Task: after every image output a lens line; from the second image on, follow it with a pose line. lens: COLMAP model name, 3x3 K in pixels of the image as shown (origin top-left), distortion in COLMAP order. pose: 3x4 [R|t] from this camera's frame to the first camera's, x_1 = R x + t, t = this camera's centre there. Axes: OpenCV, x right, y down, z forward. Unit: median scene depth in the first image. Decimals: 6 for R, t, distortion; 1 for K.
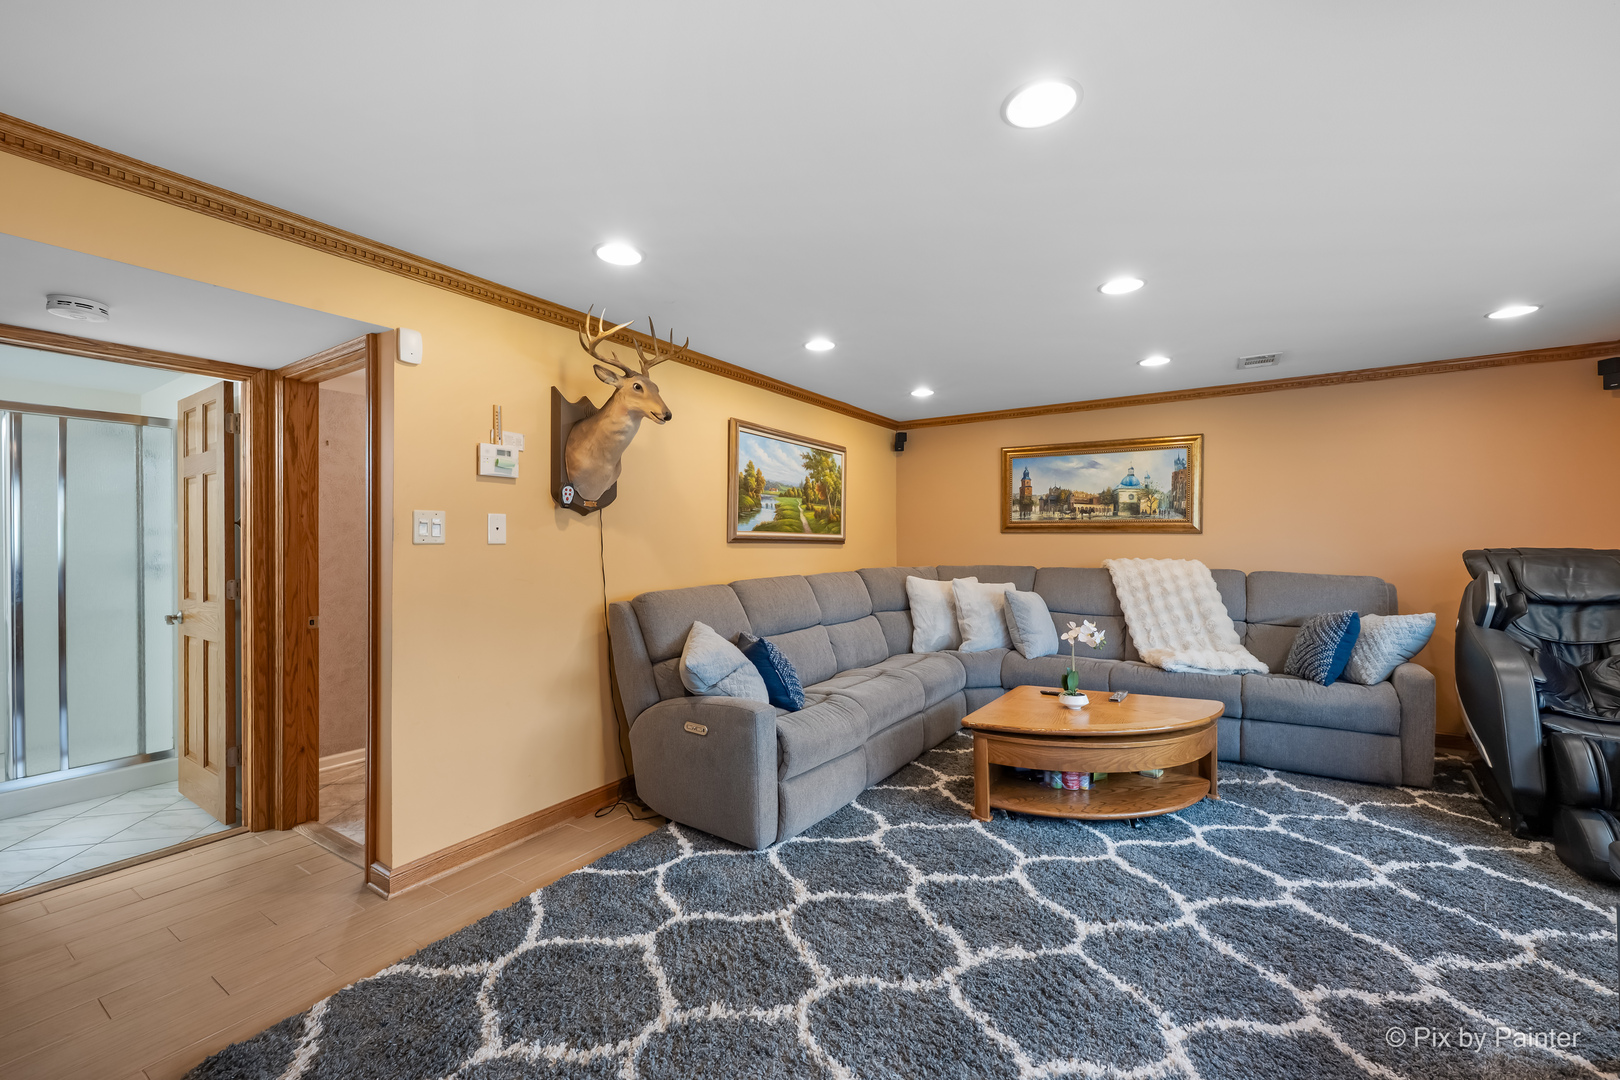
lens RADIAL K [[649.0, 0, 809.3], [0, 649.0, 539.3], [0, 0, 1]] dist [-0.000216, -0.000015]
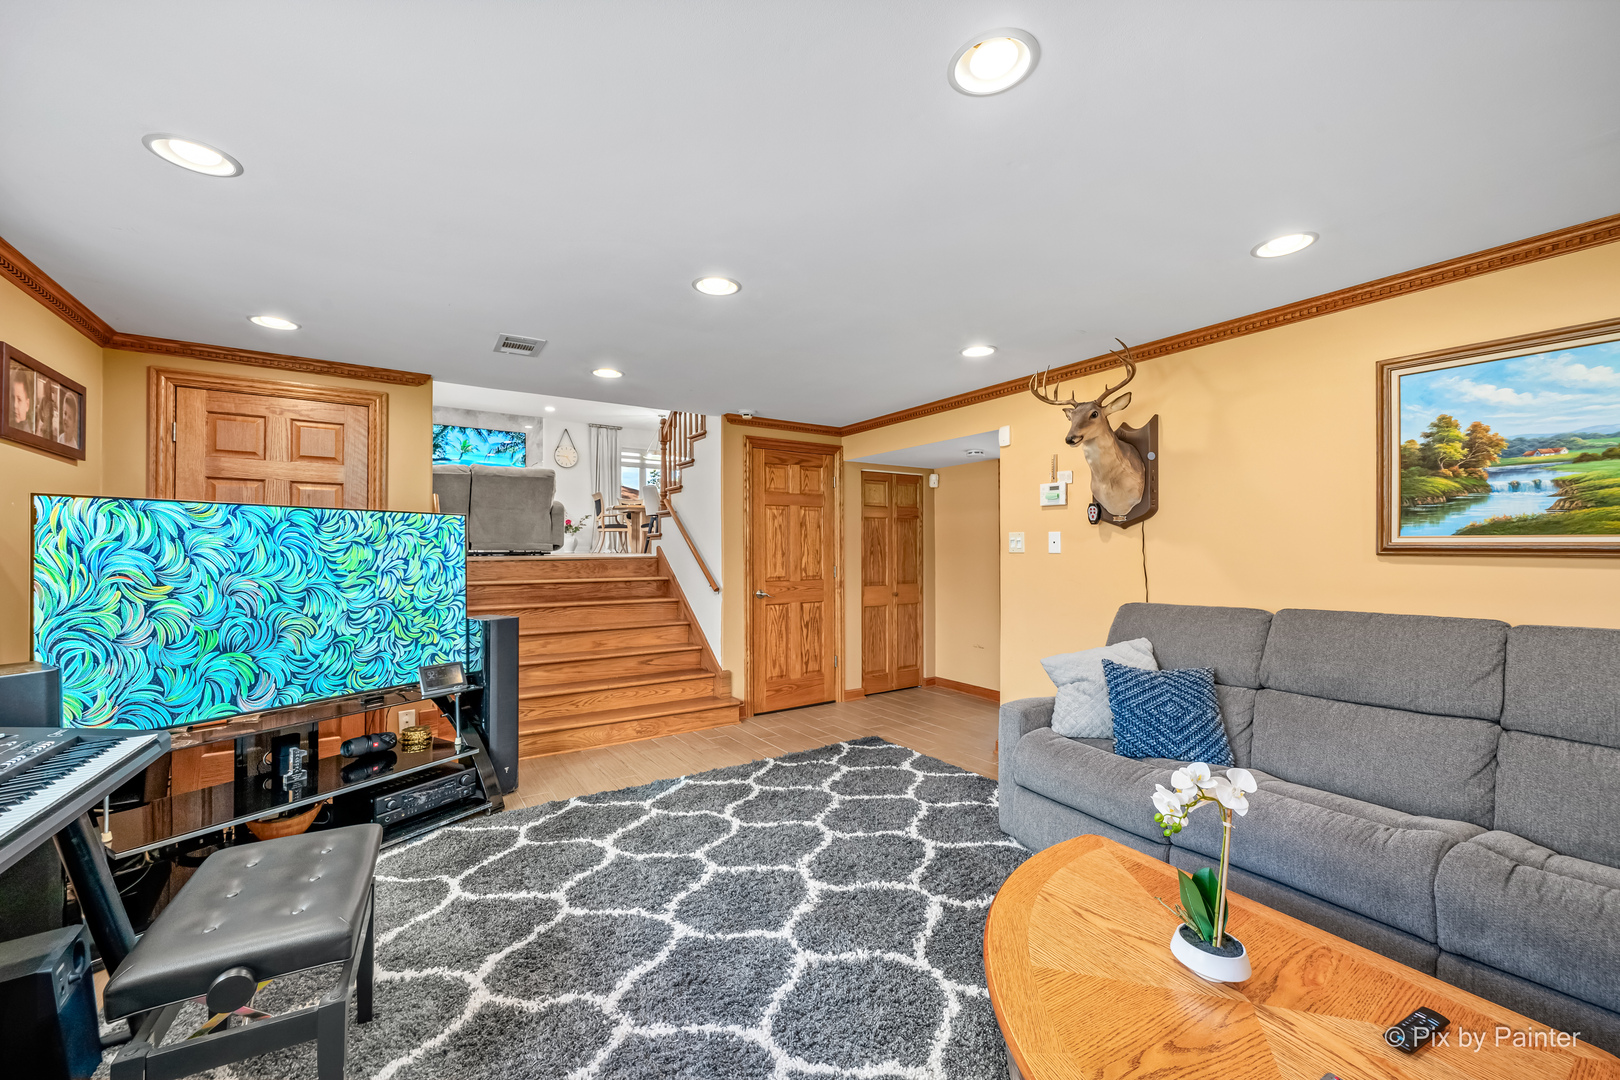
lens RADIAL K [[635.0, 0, 814.0], [0, 635.0, 546.3], [0, 0, 1]] dist [0.000396, 0.000015]
pose [[-0.385930, 0.000626, -0.922528, 0.945119], [0.007598, 0.999968, -0.002500, -0.008367], [0.922497, -0.007974, -0.385922, 1.006507]]
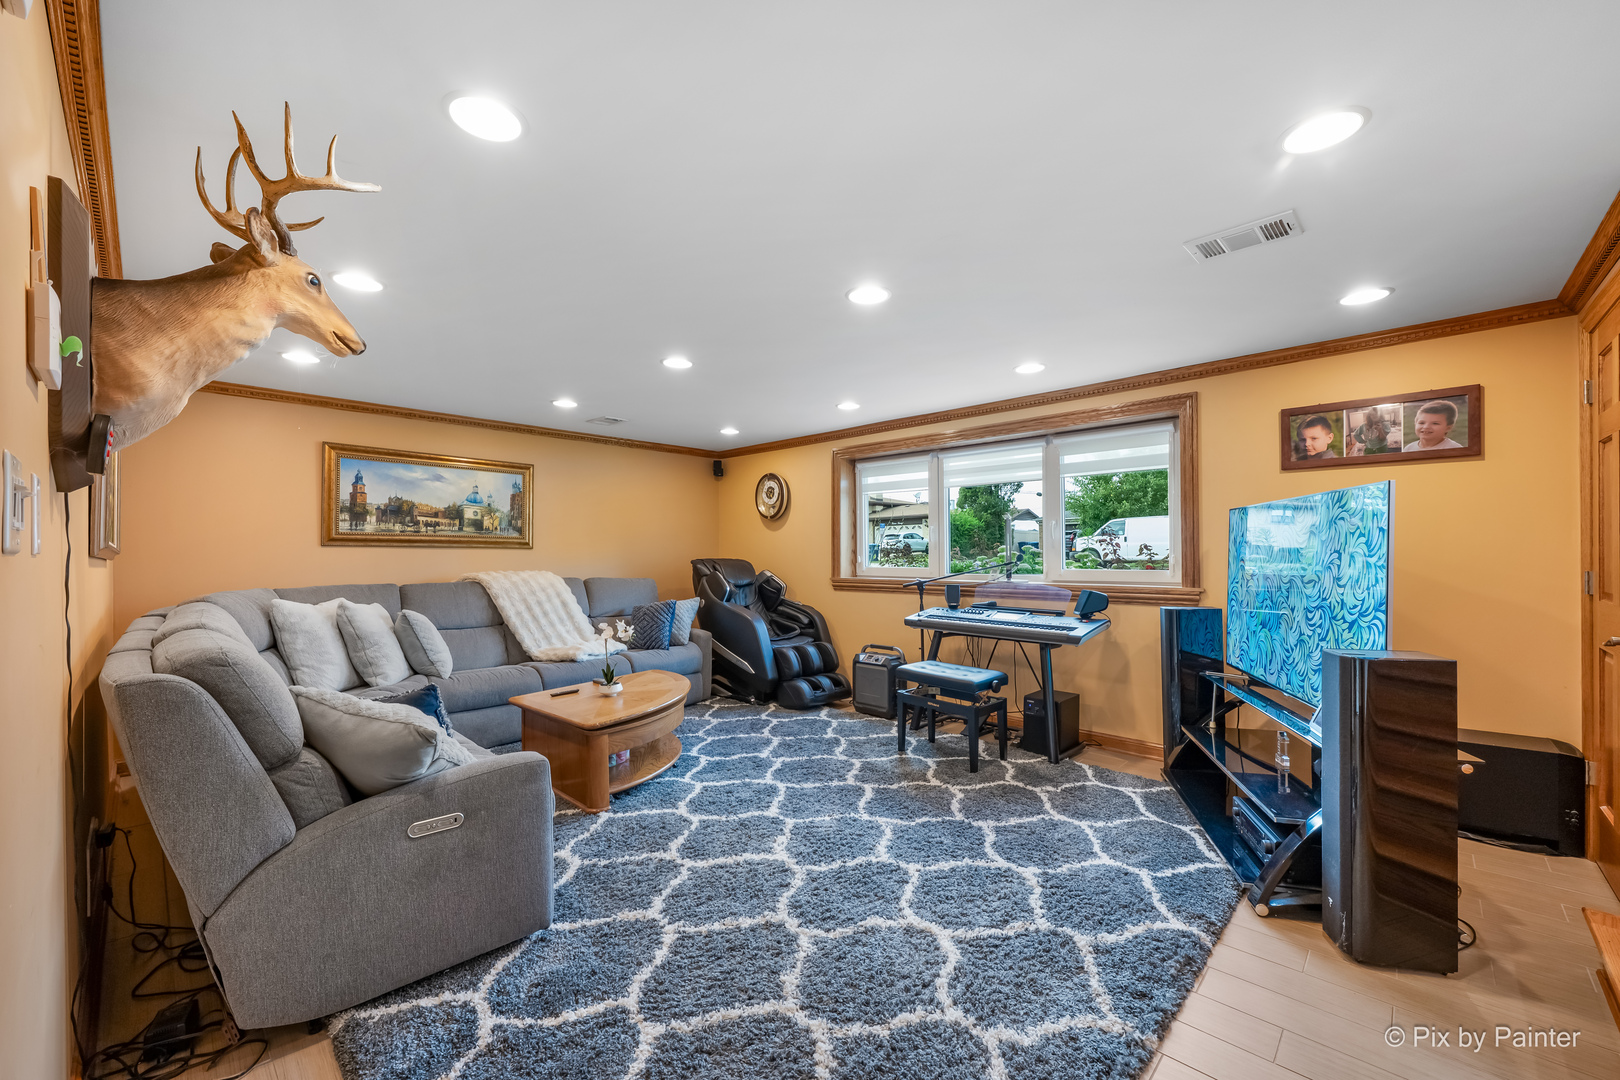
lens RADIAL K [[649.0, 0, 806.6], [0, 649.0, 550.4], [0, 0, 1]] dist [-0.000216, -0.000015]
pose [[0.183304, 0.007732, 0.983026, -0.743337], [0.002329, 0.999963, -0.008299, 0.008116], [-0.983054, 0.003811, 0.183279, 0.468648]]
